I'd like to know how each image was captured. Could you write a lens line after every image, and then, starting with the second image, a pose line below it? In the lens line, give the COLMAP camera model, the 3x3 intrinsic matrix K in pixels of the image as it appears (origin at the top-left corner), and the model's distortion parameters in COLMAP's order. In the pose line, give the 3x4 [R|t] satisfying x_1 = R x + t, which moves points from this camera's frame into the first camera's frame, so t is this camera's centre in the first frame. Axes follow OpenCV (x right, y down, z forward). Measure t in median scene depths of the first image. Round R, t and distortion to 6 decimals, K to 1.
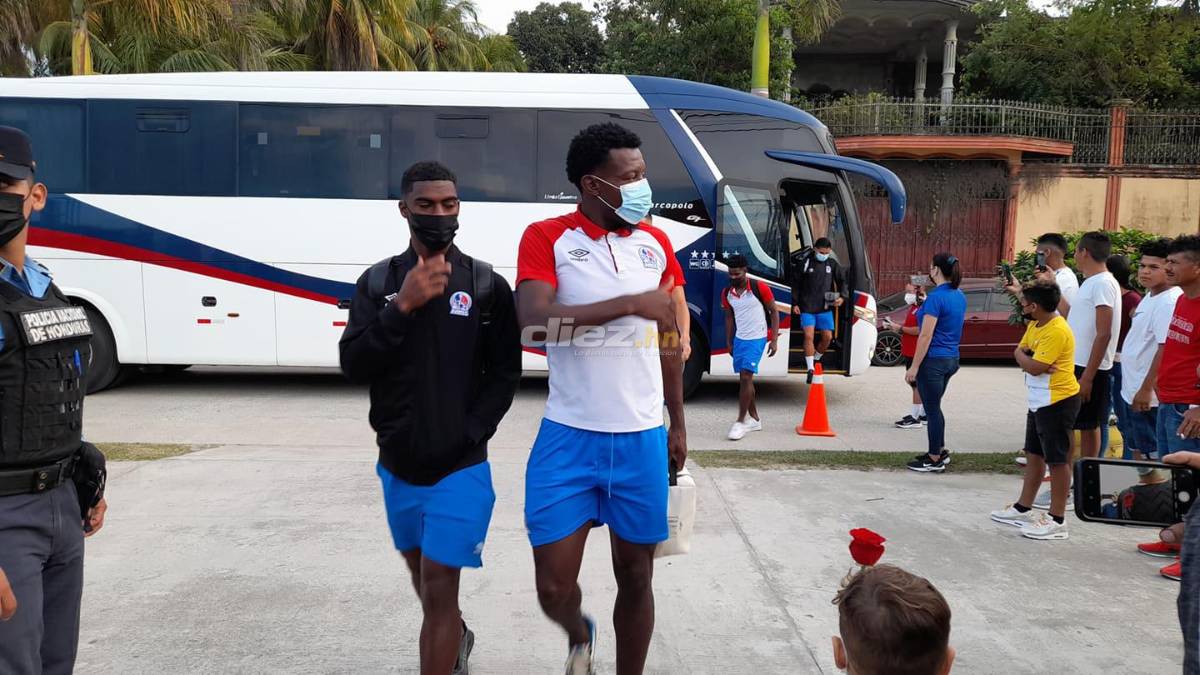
lens RADIAL K [[894.8, 0, 600.0], [0, 894.8, 337.5], [0, 0, 1]] dist [0.034420, -0.004173]
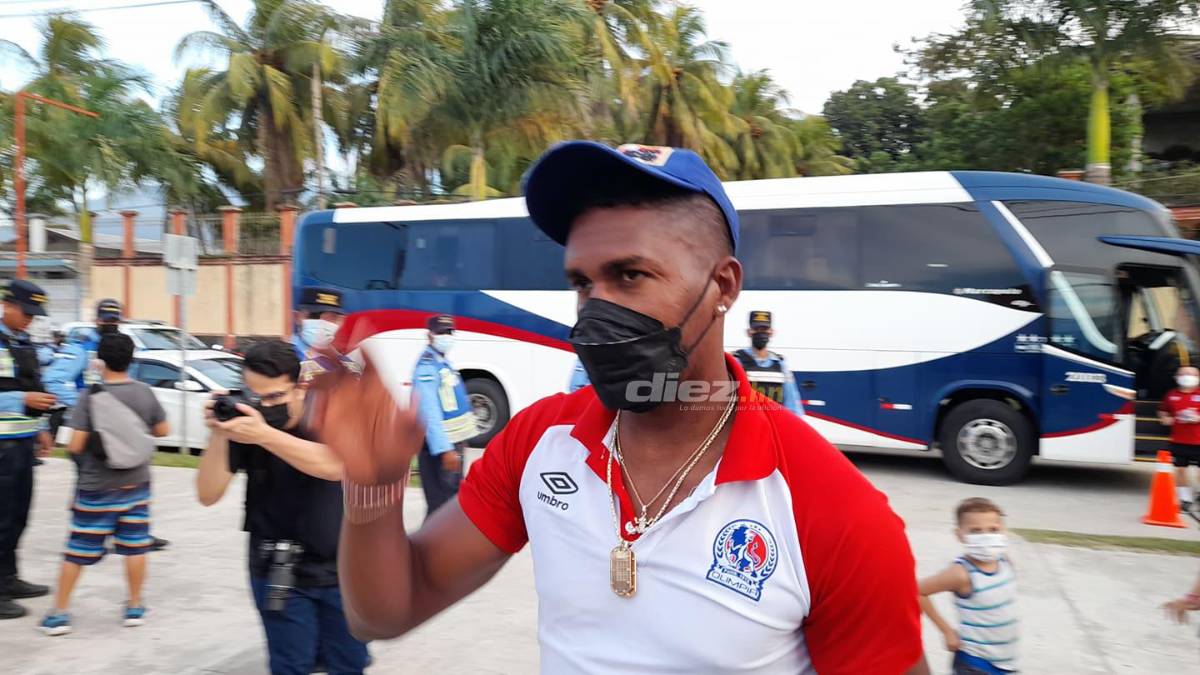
lens RADIAL K [[898.5, 0, 595.5], [0, 898.5, 315.3], [0, 0, 1]] dist [0.069900, -0.060466]
pose [[0.941943, -0.004947, -0.335737, -0.004175], [-0.030774, 0.994411, -0.100993, 0.001277], [0.334361, 0.105462, 0.936526, -0.131848]]
